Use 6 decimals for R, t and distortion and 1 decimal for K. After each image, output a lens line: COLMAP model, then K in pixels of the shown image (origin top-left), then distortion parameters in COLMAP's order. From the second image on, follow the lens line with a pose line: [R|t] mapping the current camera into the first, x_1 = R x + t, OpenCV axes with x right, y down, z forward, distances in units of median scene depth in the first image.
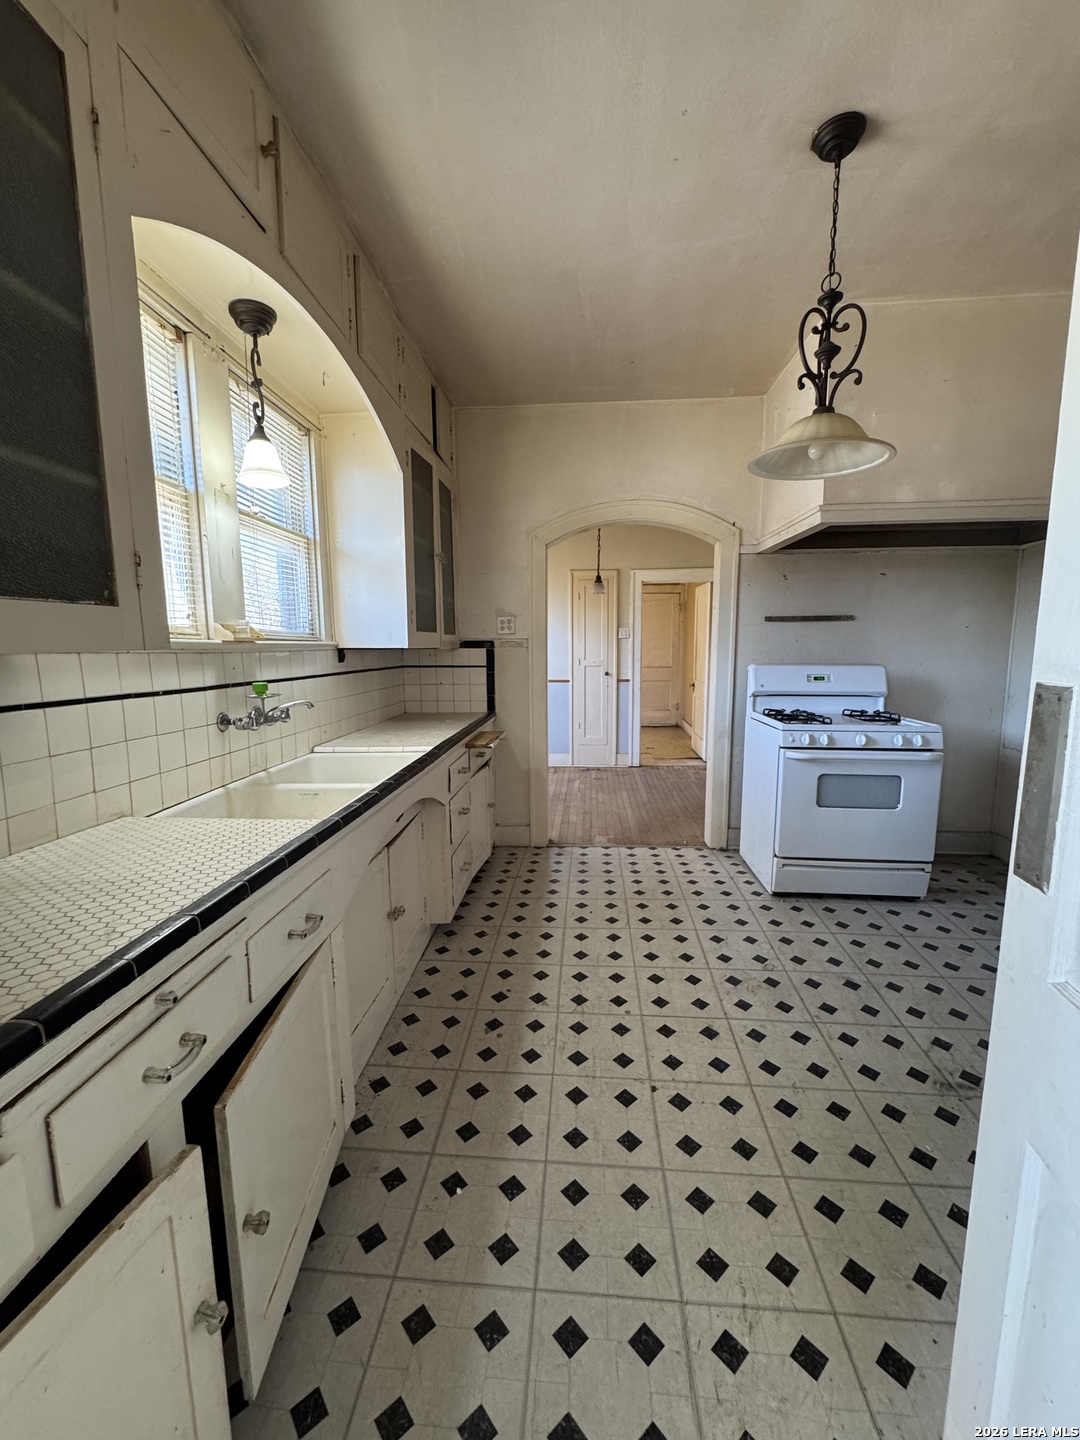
lens RADIAL K [[572.0, 0, 540.0], [0, 572.0, 720.0], [0, 0, 1]] dist [-0.004455, 0.000214]
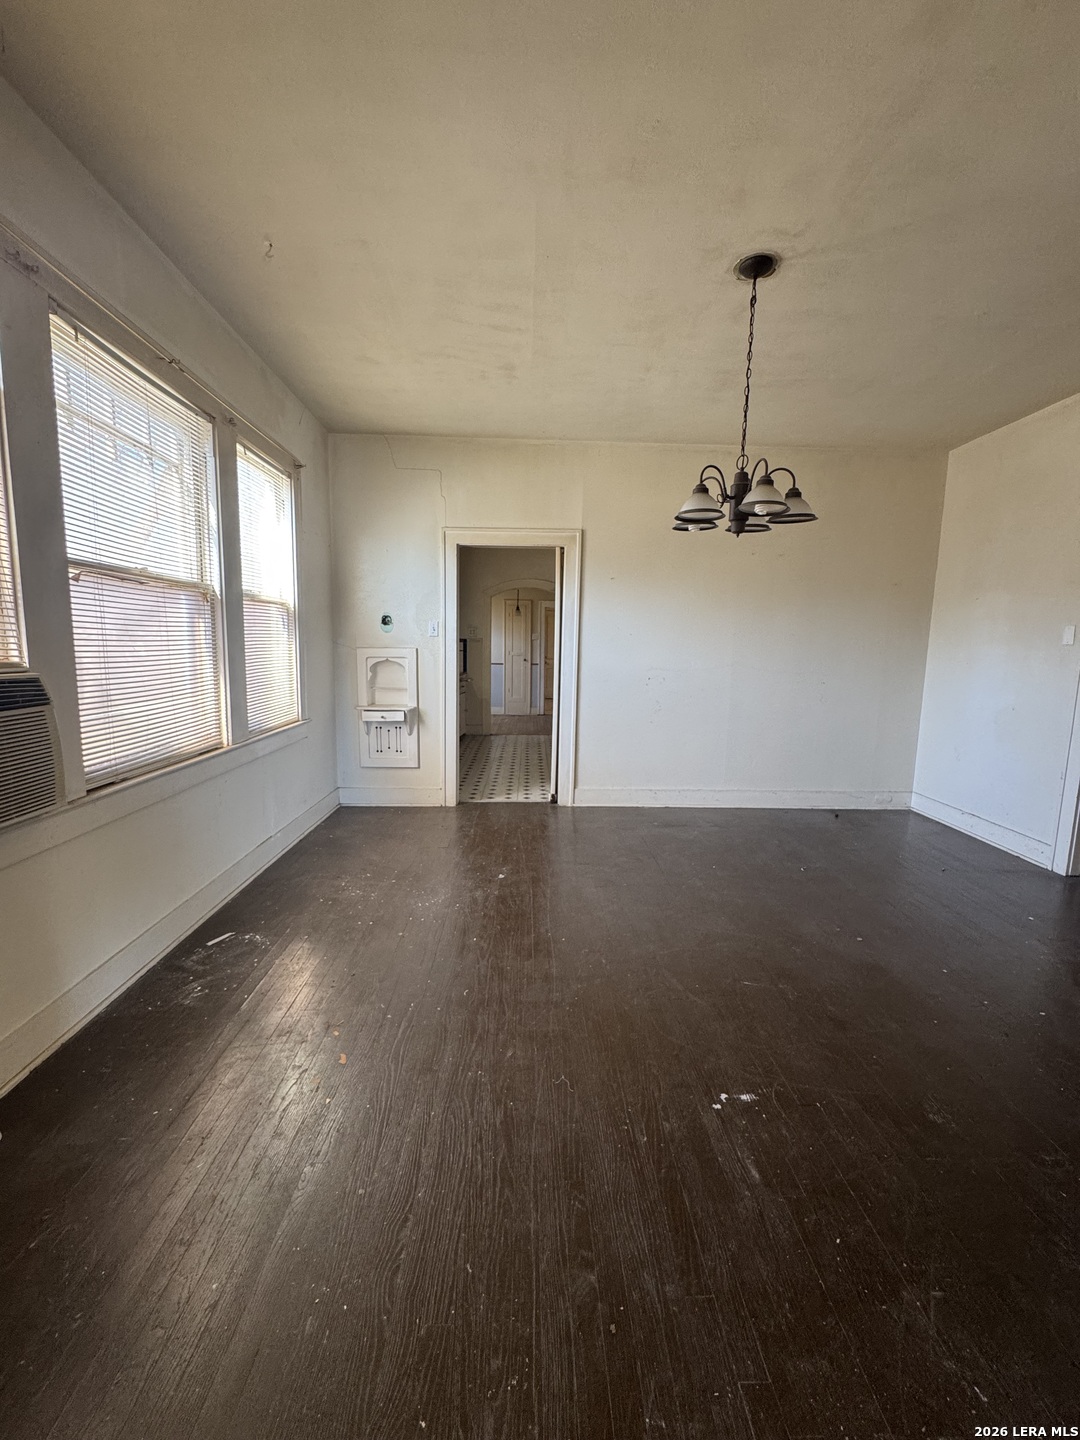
lens RADIAL K [[572.0, 0, 540.0], [0, 572.0, 720.0], [0, 0, 1]] dist [-0.004455, 0.000214]
pose [[0.995522, 0.011878, 0.093778, 0.002639], [-0.013994, 0.999661, 0.021943, 0.060790], [-0.093486, -0.023157, 0.995351, -0.714583]]
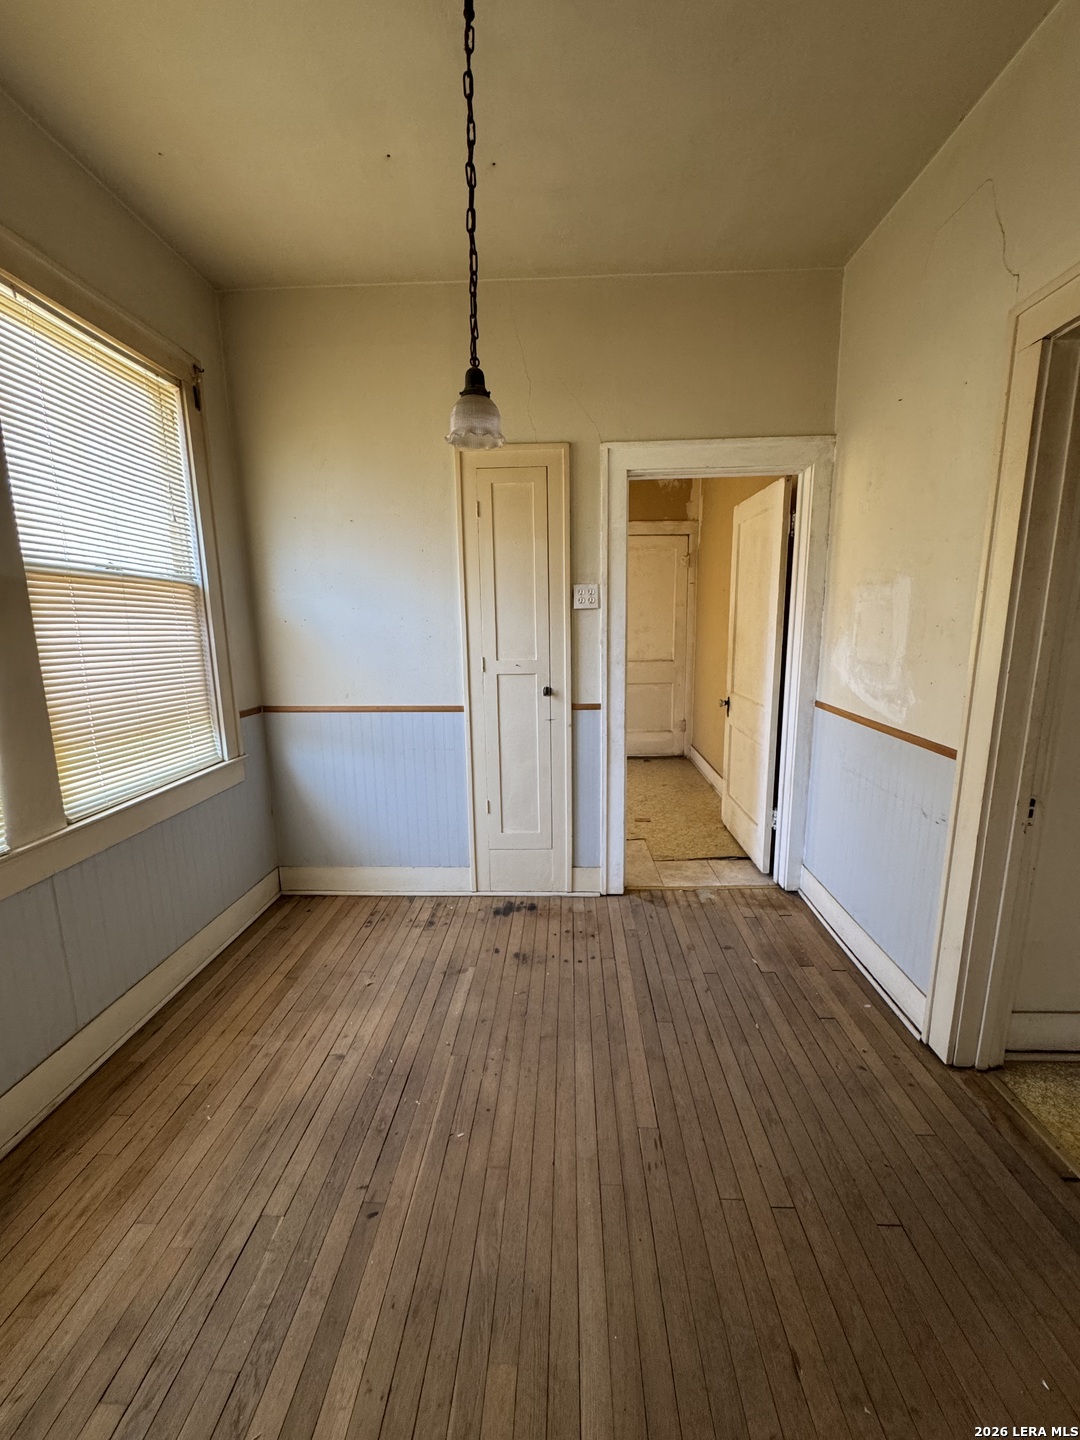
lens RADIAL K [[572.0, 0, 540.0], [0, 572.0, 720.0], [0, 0, 1]] dist [-0.004455, 0.000214]
pose [[0.999393, -0.012338, 0.032585, 0.096238], [0.011278, 0.999408, 0.032498, -0.073226], [-0.032967, -0.032111, 0.998940, 0.564545]]
